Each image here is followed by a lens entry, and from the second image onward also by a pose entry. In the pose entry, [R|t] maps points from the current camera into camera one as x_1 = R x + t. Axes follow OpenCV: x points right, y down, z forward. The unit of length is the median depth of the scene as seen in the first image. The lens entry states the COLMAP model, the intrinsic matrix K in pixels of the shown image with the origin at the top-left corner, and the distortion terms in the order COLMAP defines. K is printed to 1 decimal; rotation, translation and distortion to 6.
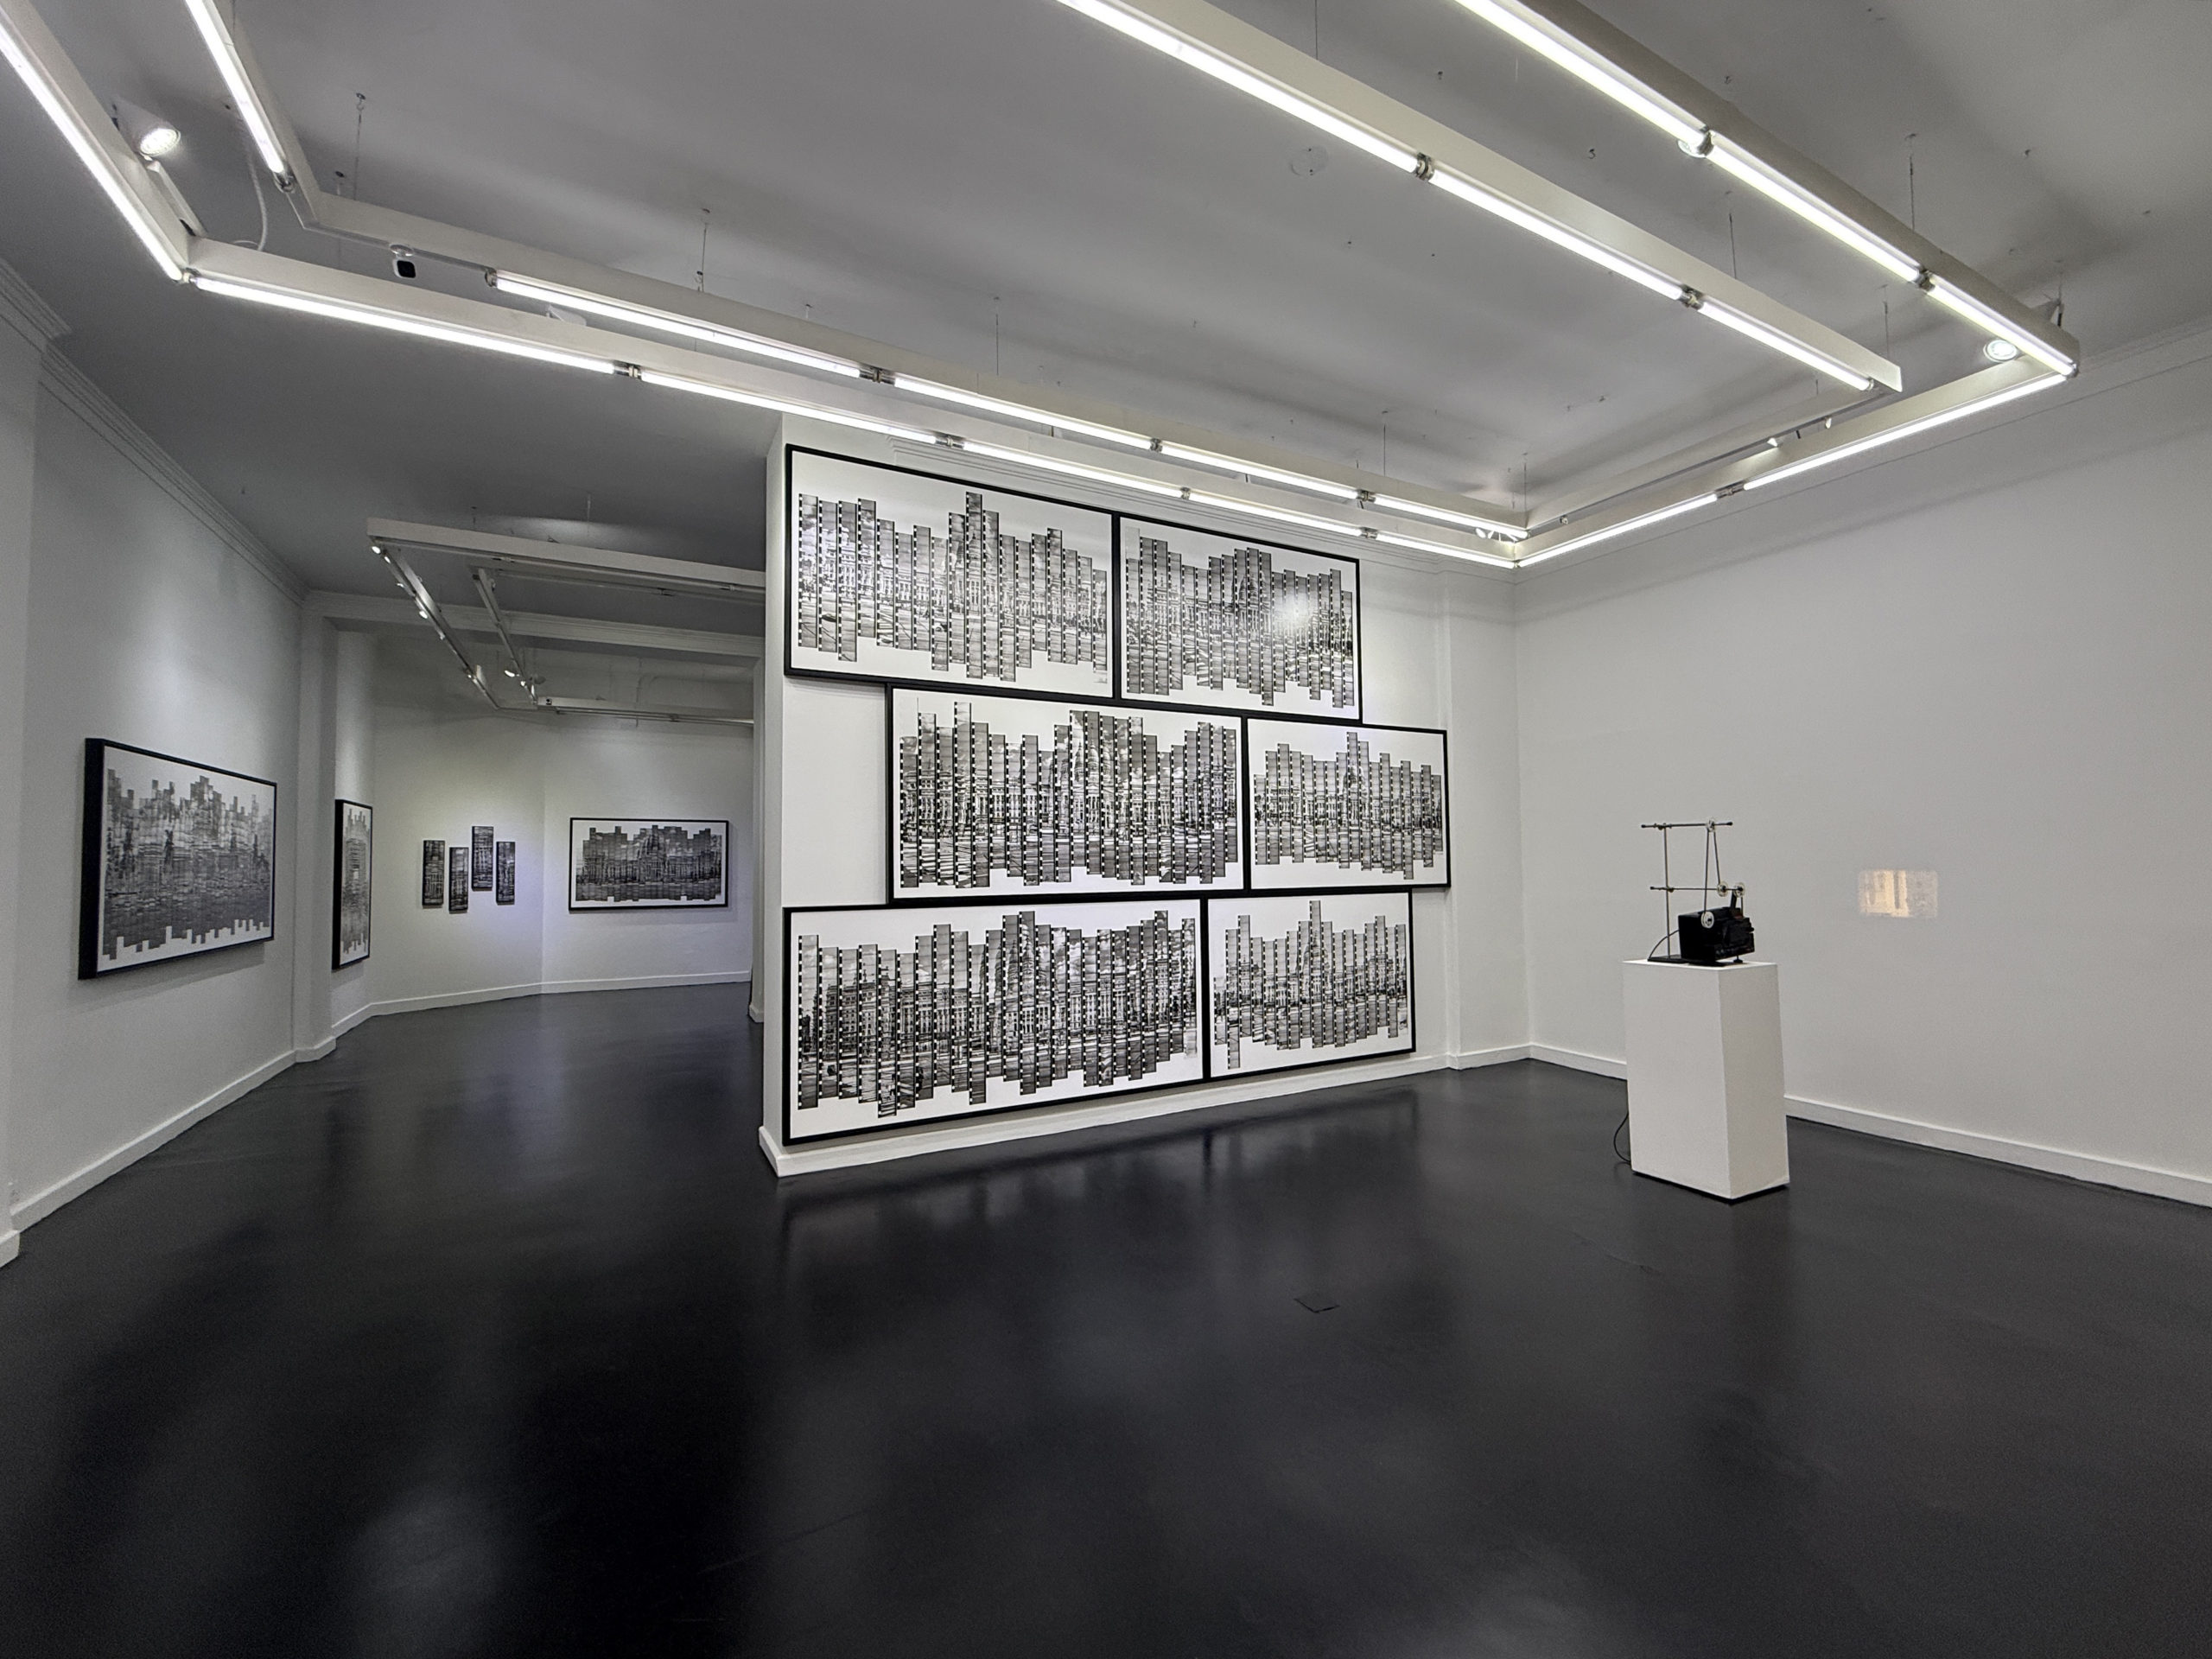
lens RADIAL K [[901.8, 0, 1096.3], [0, 901.8, 830.5], [0, 0, 1]] dist [-0.000432, -0.000459]
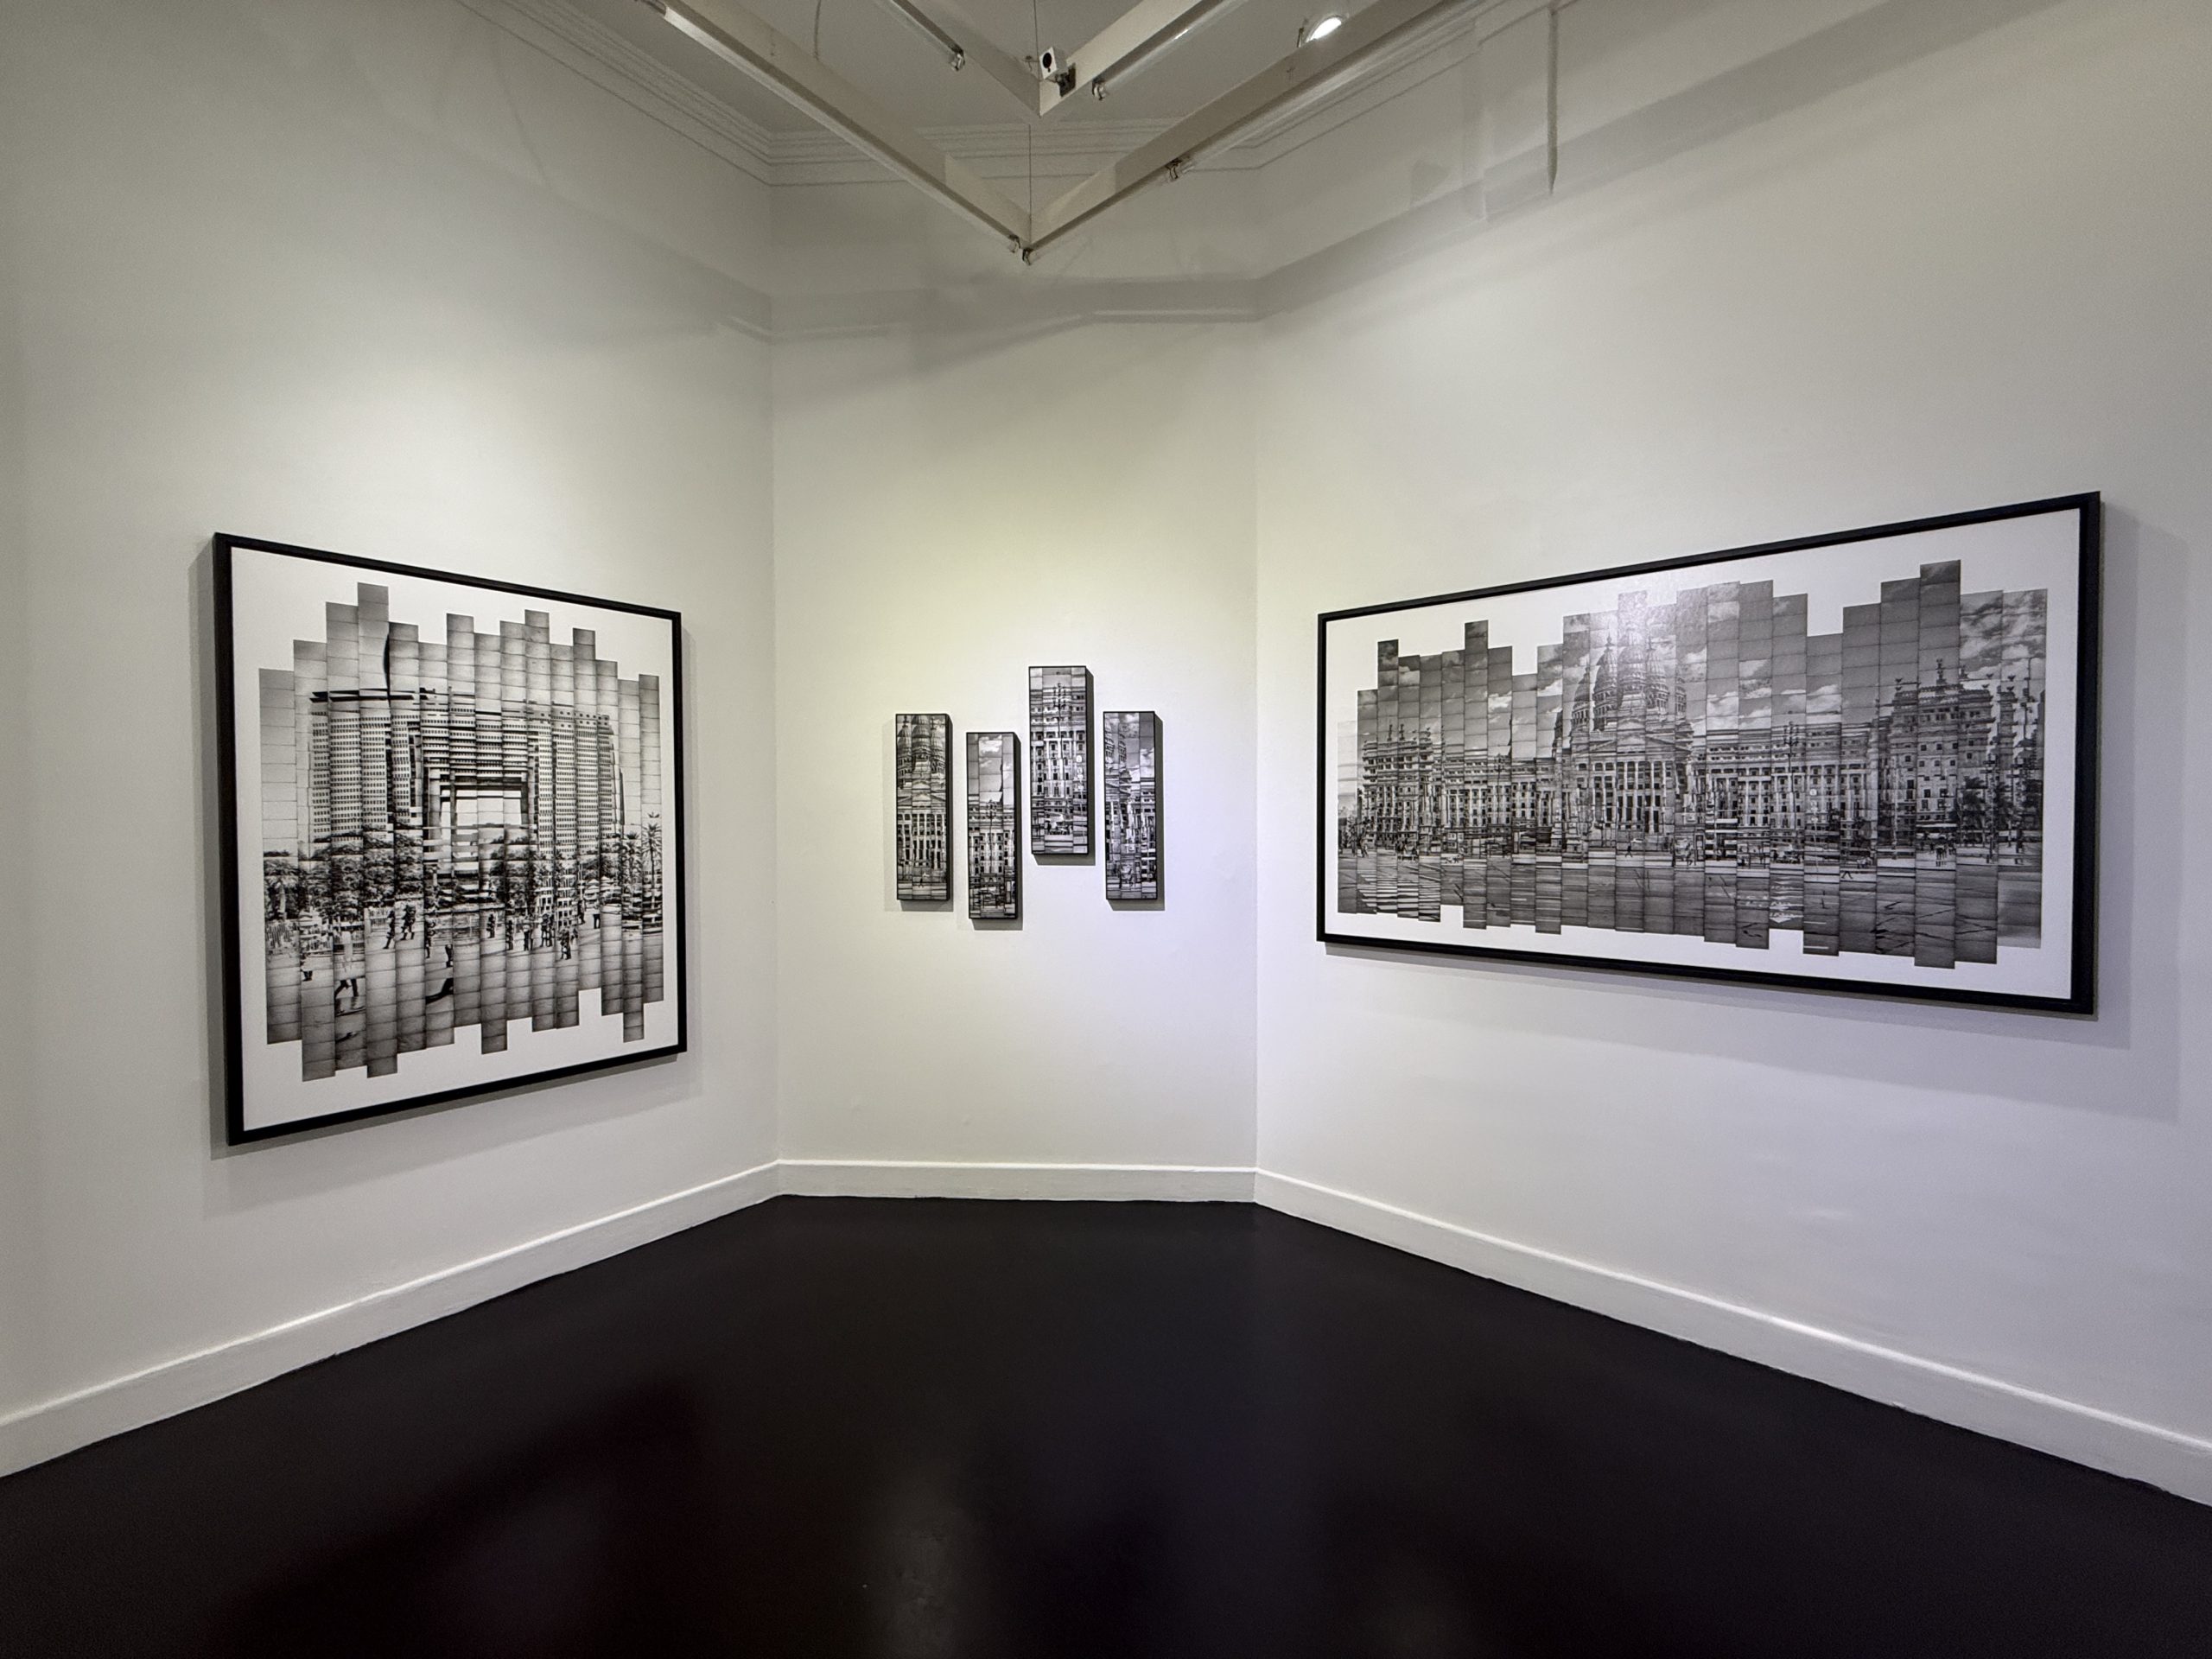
lens RADIAL K [[887.0, 0, 1100.6], [0, 887.0, 827.6], [0, 0, 1]] dist [0.001022, 0.000062]
pose [[0.372669, 0.016203, -0.927823, -0.807438], [0.037167, 0.998785, 0.032371, 0.093533], [0.927220, -0.046548, 0.371614, 1.911620]]
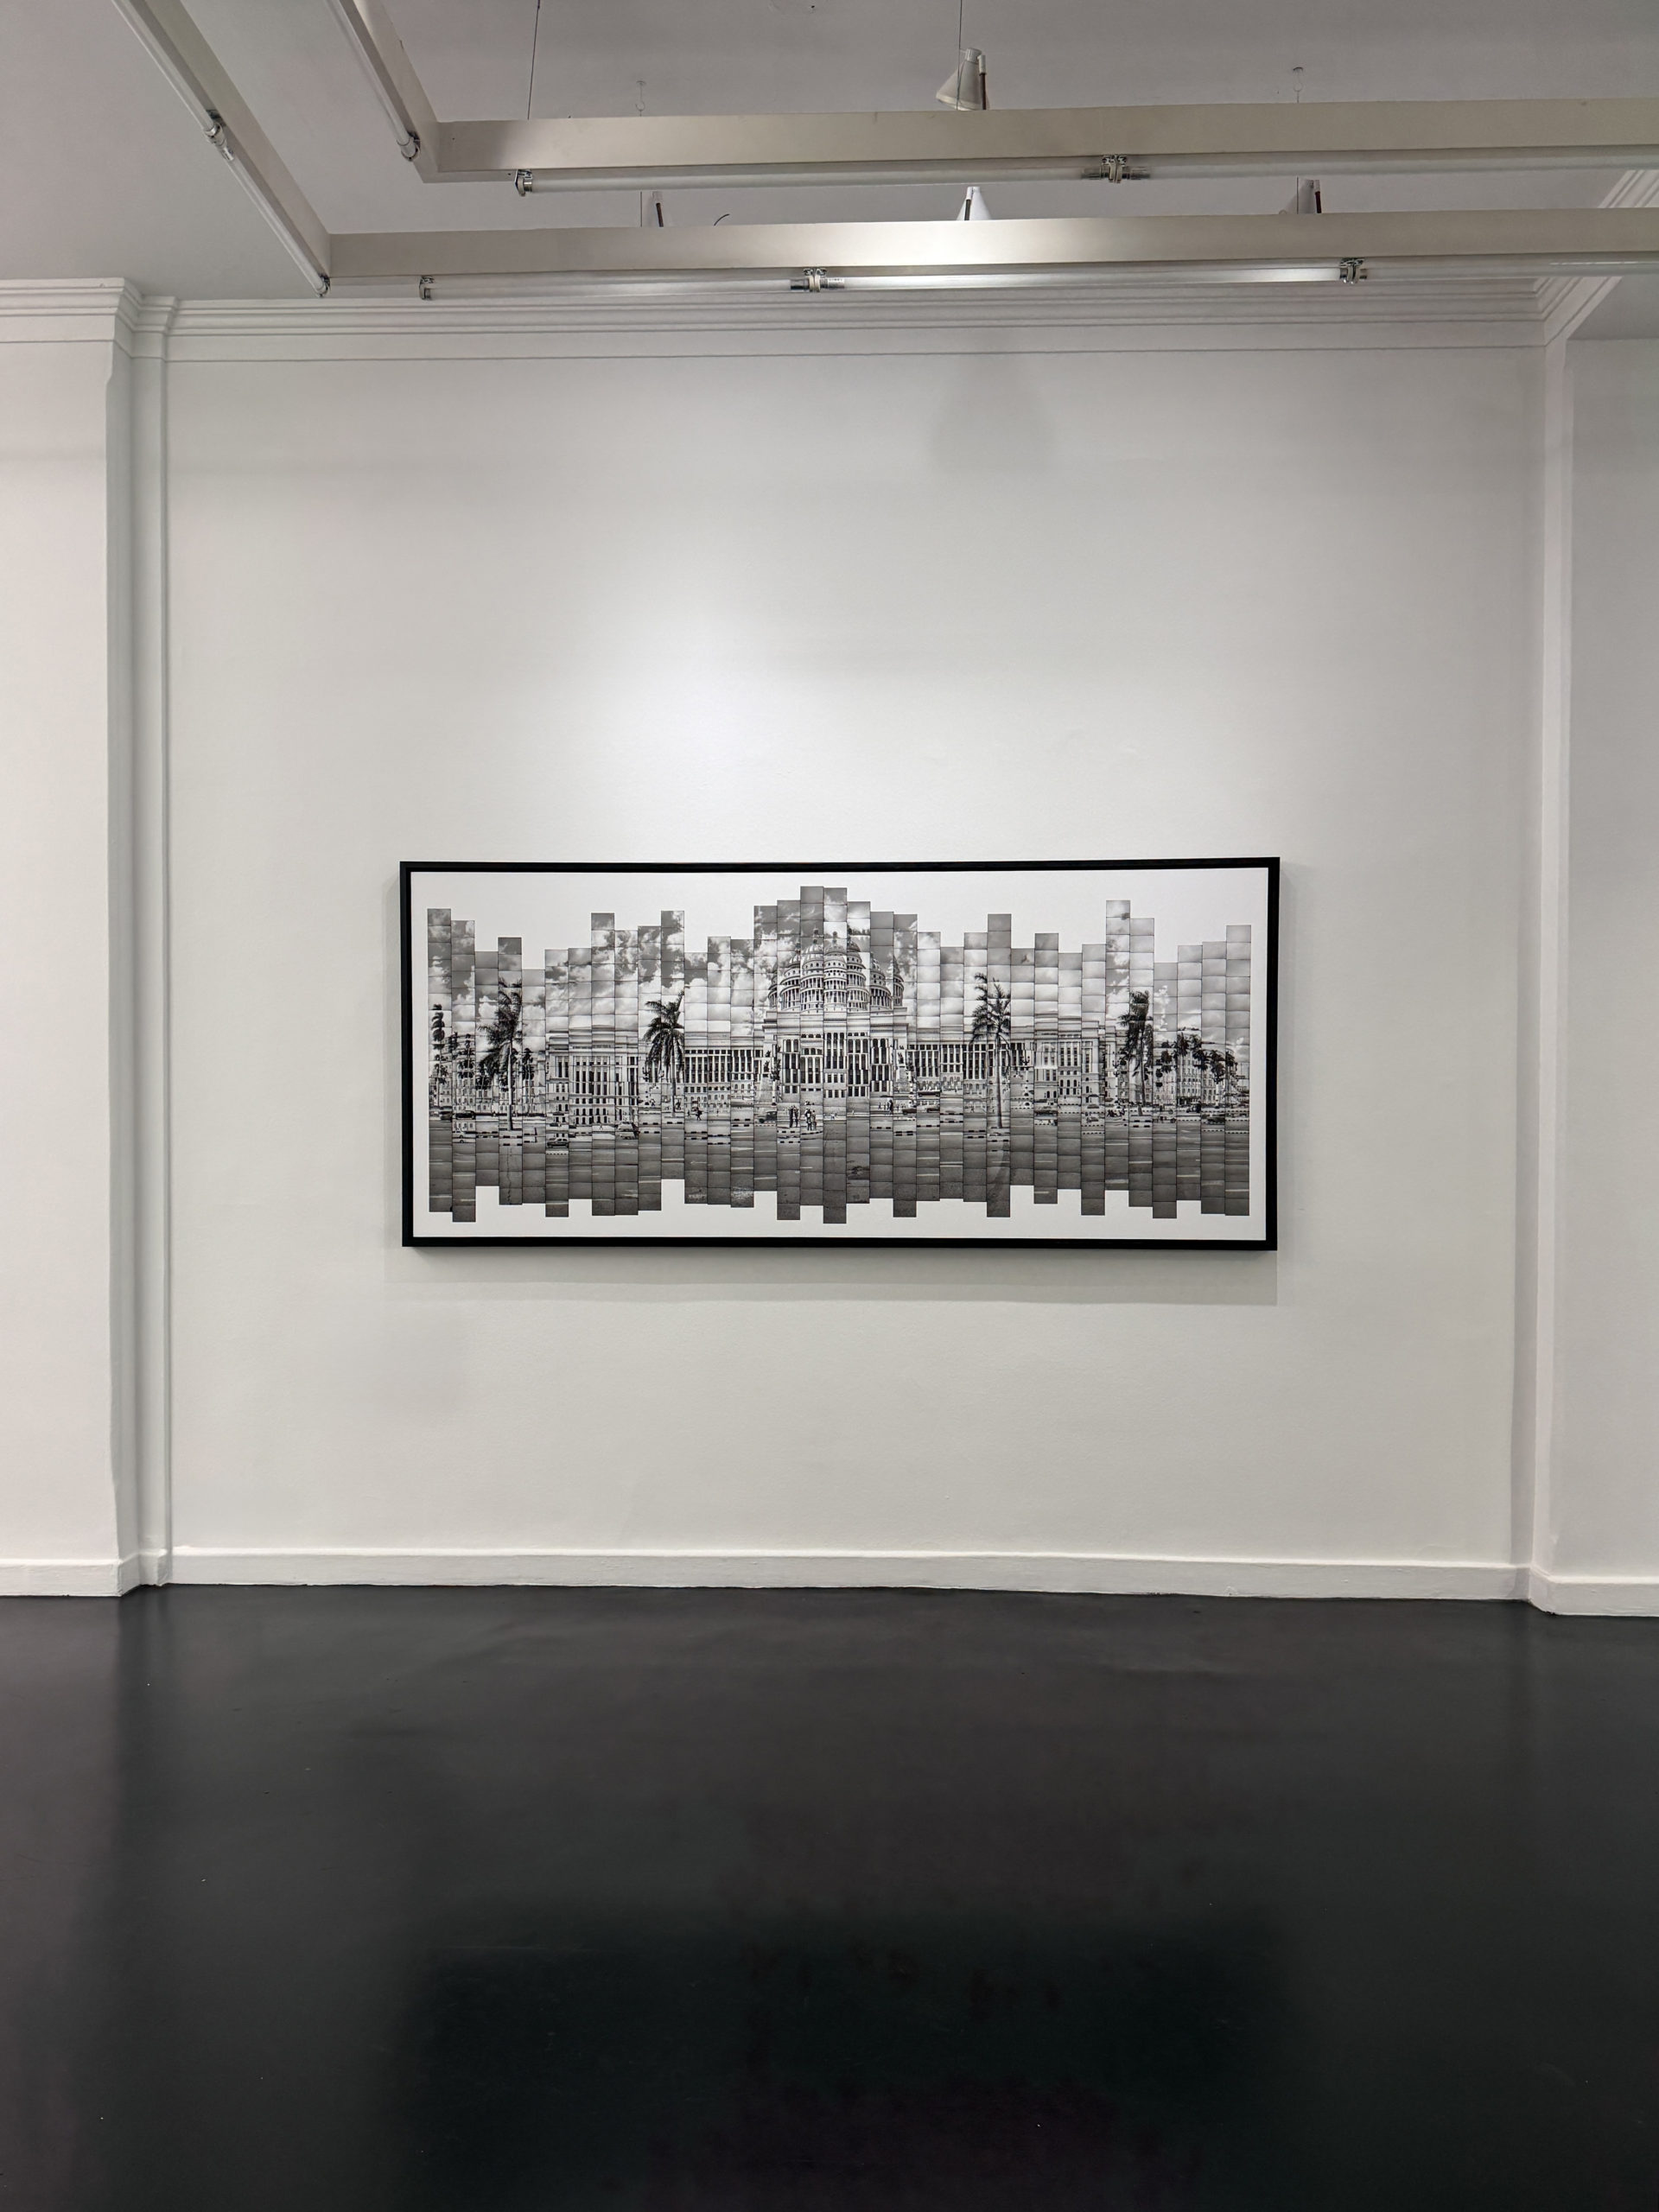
lens RADIAL K [[1576.0, 0, 832.1], [0, 1576.0, 1111.7], [0, 0, 1]] dist [0.156929, -0.280712]
pose [[-0.504742, 0.020382, -0.863030, -0.267270], [0.035732, 0.999358, 0.002703, 0.068371], [0.862531, -0.029474, -0.505146, 1.599744]]
